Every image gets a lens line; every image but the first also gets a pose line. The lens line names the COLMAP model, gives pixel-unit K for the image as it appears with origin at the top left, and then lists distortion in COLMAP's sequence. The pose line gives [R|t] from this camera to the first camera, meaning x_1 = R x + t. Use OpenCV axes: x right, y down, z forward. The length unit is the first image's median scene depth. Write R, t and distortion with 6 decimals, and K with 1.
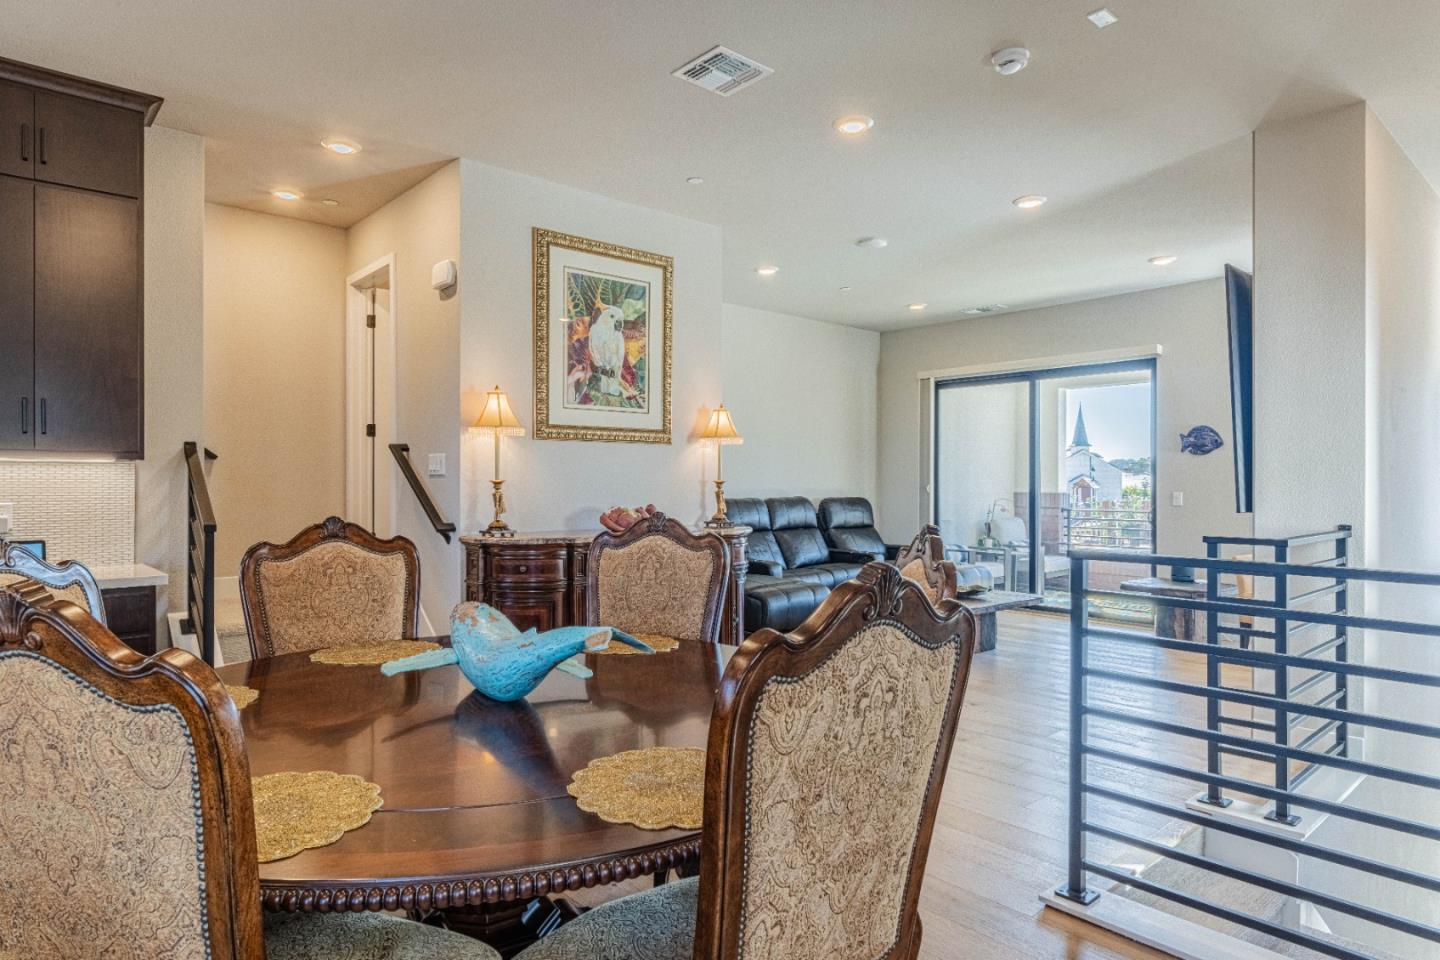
lens RADIAL K [[846.0, 0, 720.0], [0, 846.0, 480.0], [0, 0, 1]] dist [0.004082, -0.001728]
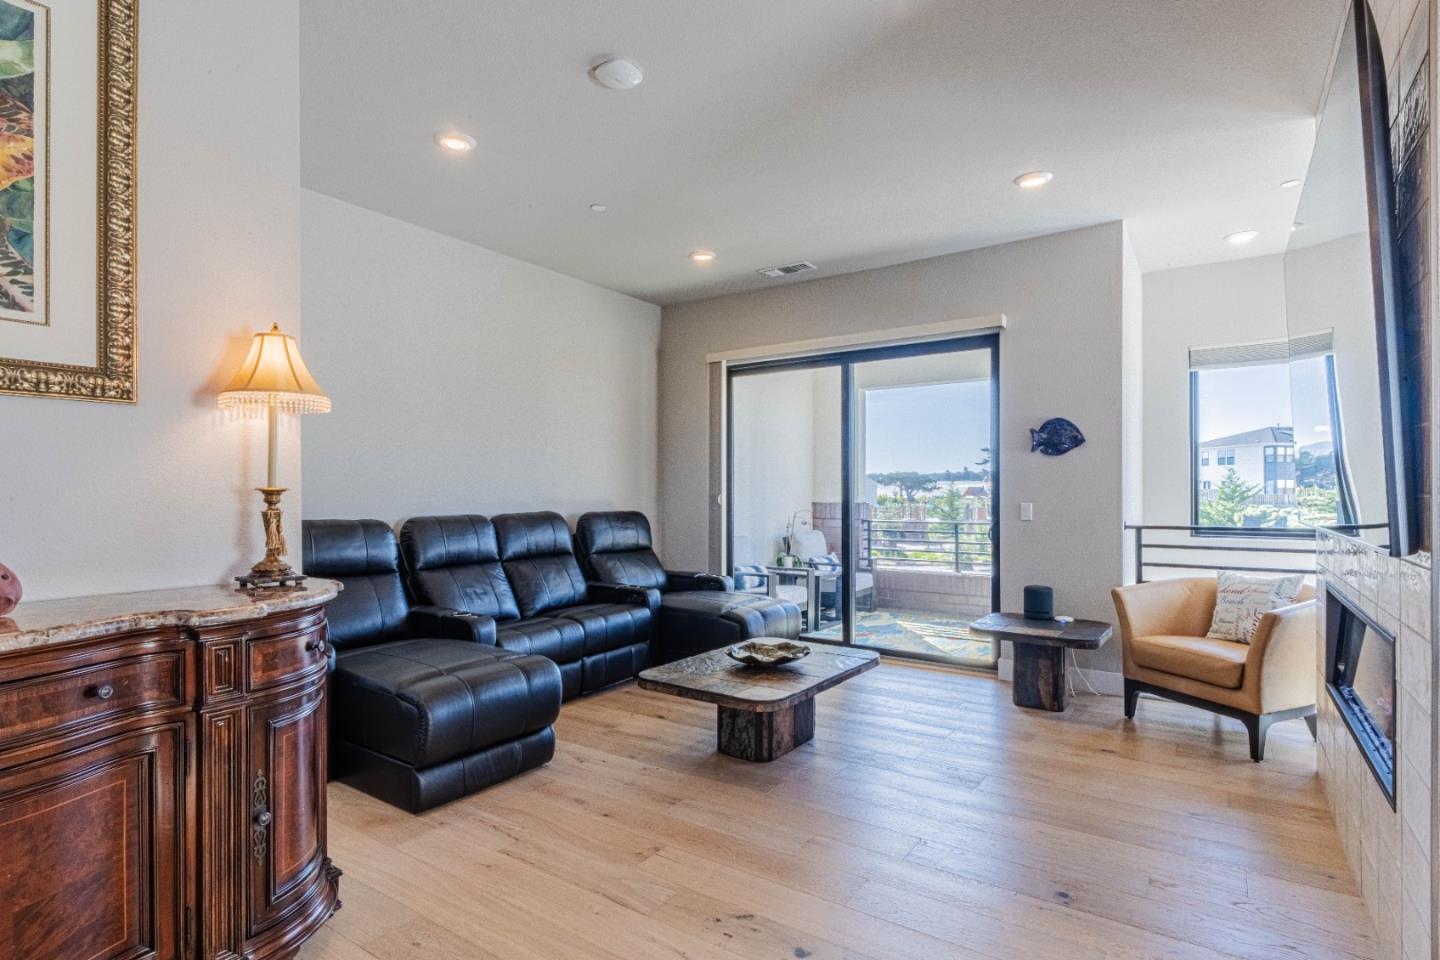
lens RADIAL K [[729.9, 0, 728.7], [0, 729.9, 485.1], [0, 0, 1]] dist [0.029194, 0.000233]
pose [[0.969602, -0.000619, 0.244685, 0.146624], [0.002500, 0.999970, -0.007378, 0.002708], [-0.244673, 0.007766, 0.969575, 0.562429]]
